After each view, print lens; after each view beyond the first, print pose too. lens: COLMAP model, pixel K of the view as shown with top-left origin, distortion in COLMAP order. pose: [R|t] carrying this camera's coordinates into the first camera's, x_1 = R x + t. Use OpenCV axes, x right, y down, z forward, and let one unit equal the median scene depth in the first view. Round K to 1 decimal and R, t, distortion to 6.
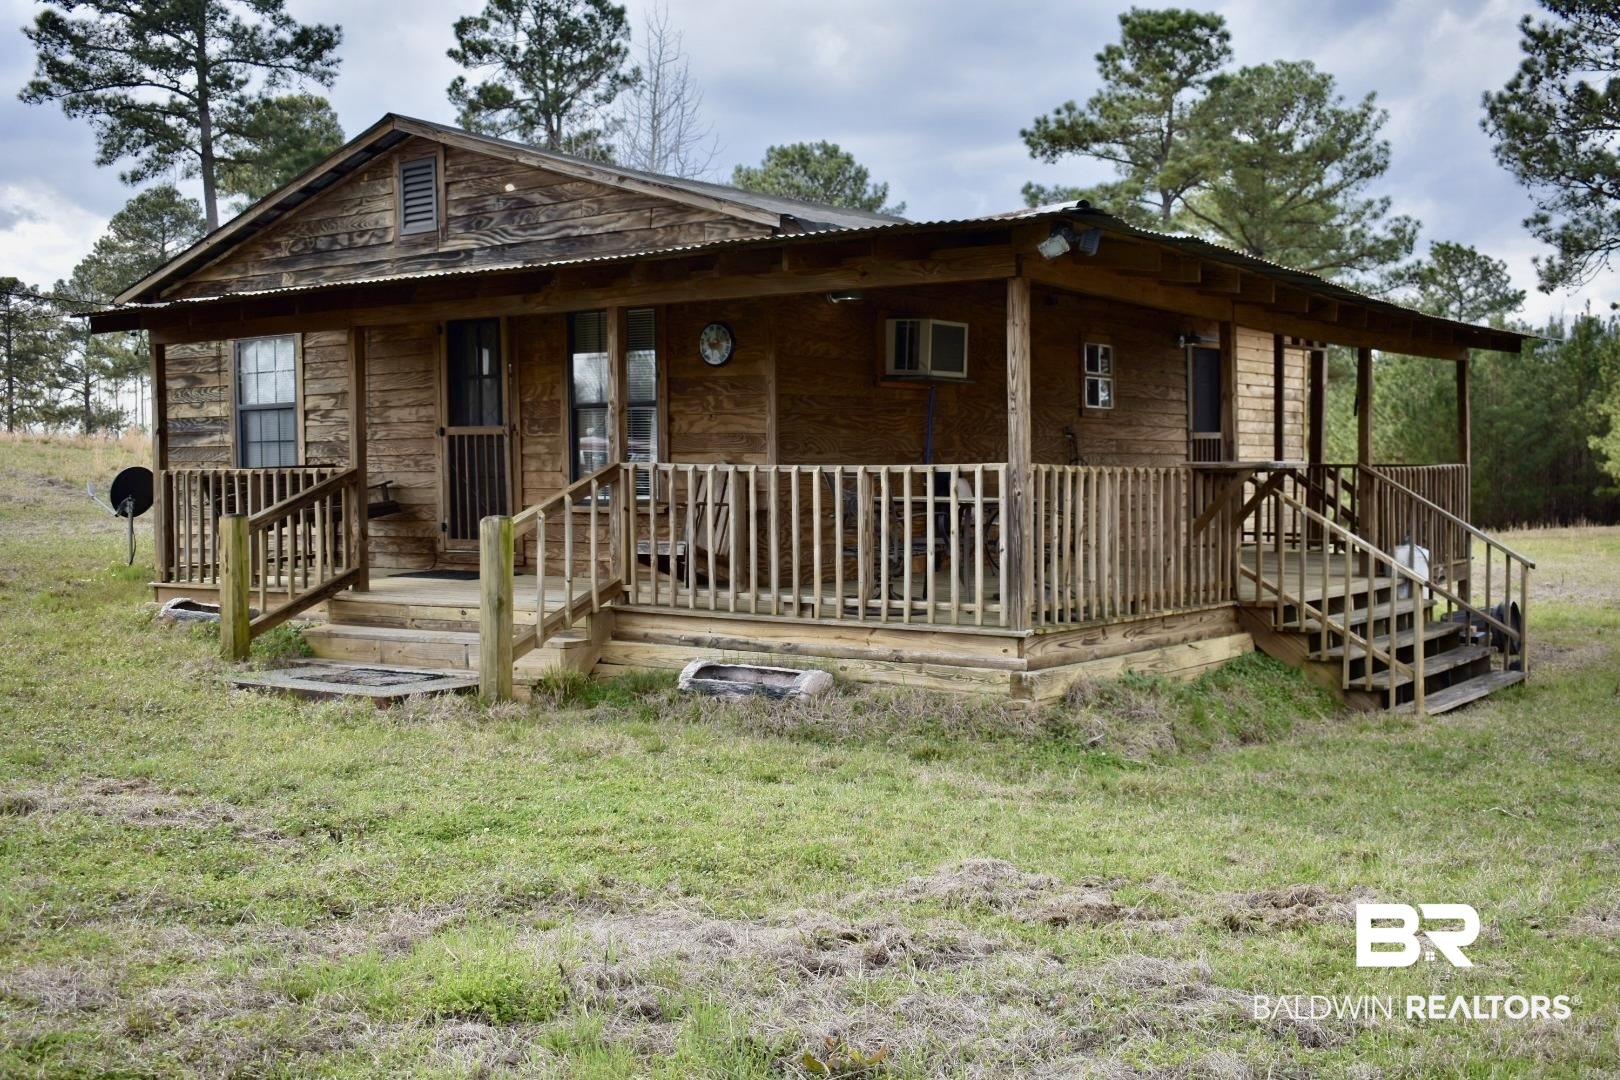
lens RADIAL K [[1739.3, 0, 810.0], [0, 1739.3, 540.0], [0, 0, 1]] dist [-0.083883, 0.011976]
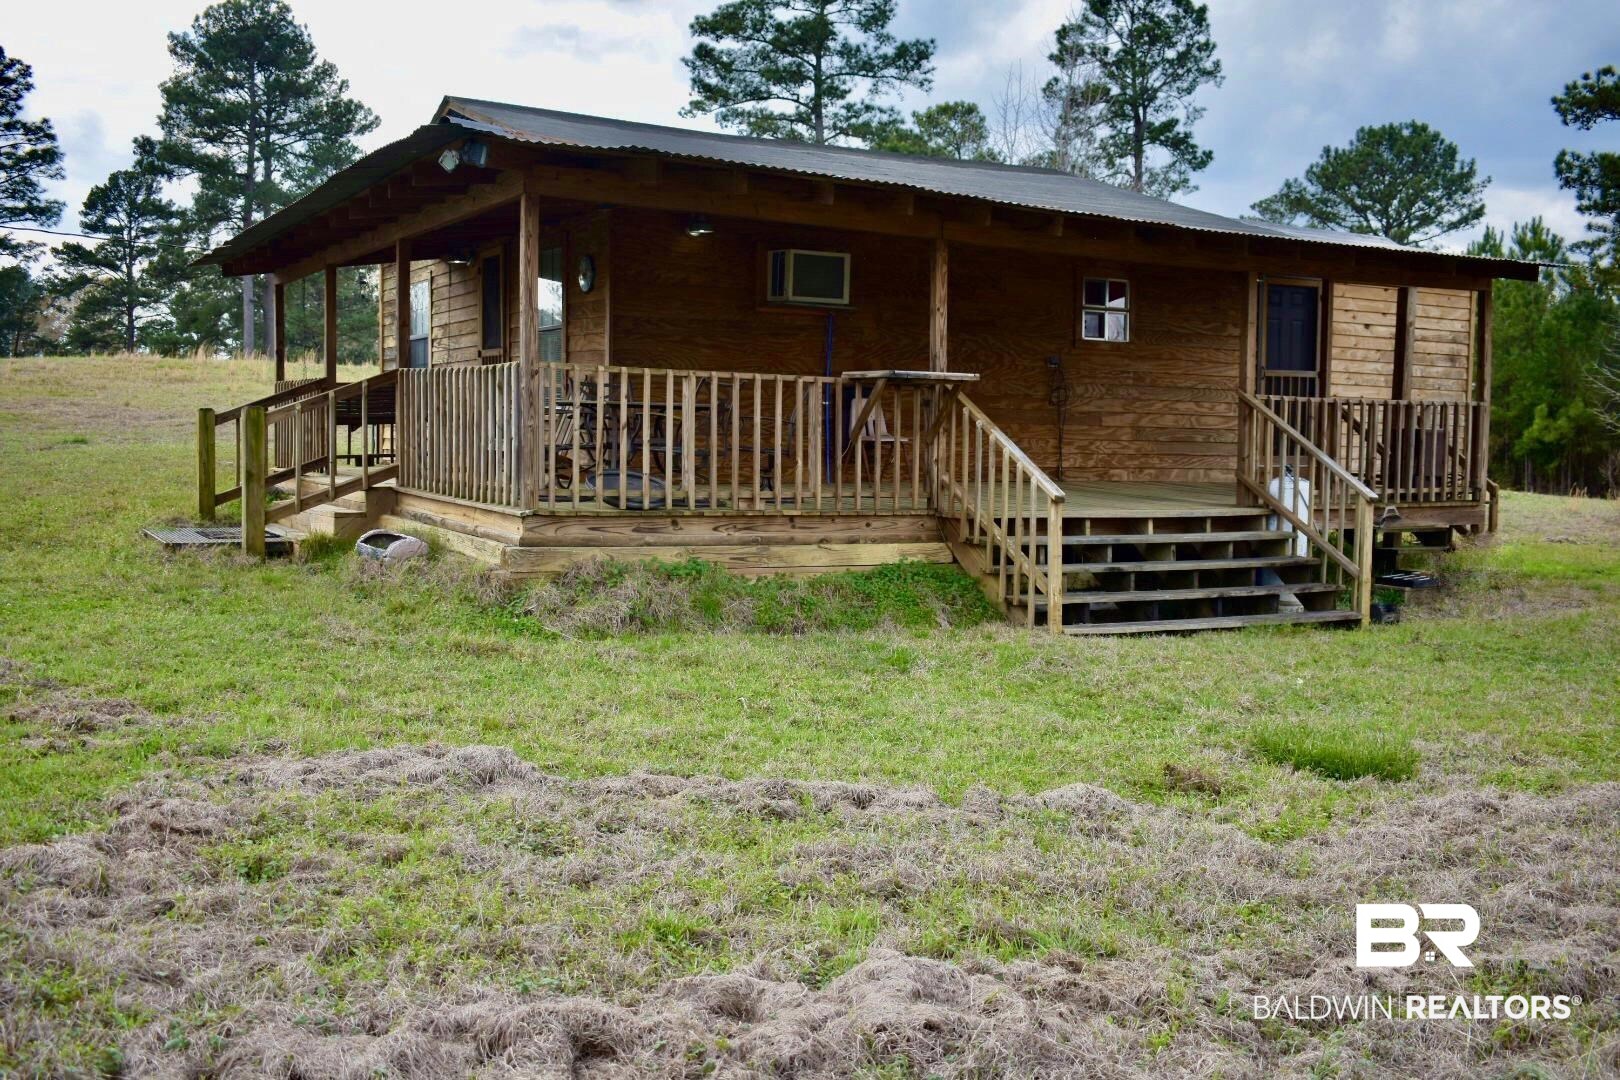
lens RADIAL K [[1518.7, 0, 810.0], [0, 1518.7, 540.0], [0, 0, 1]] dist [-0.094820, 0.026265]
pose [[0.901225, 0.056075, -0.429707, 0.113172], [-0.042496, 0.998249, 0.041139, 0.003693], [0.431262, -0.018815, 0.902031, 0.031304]]
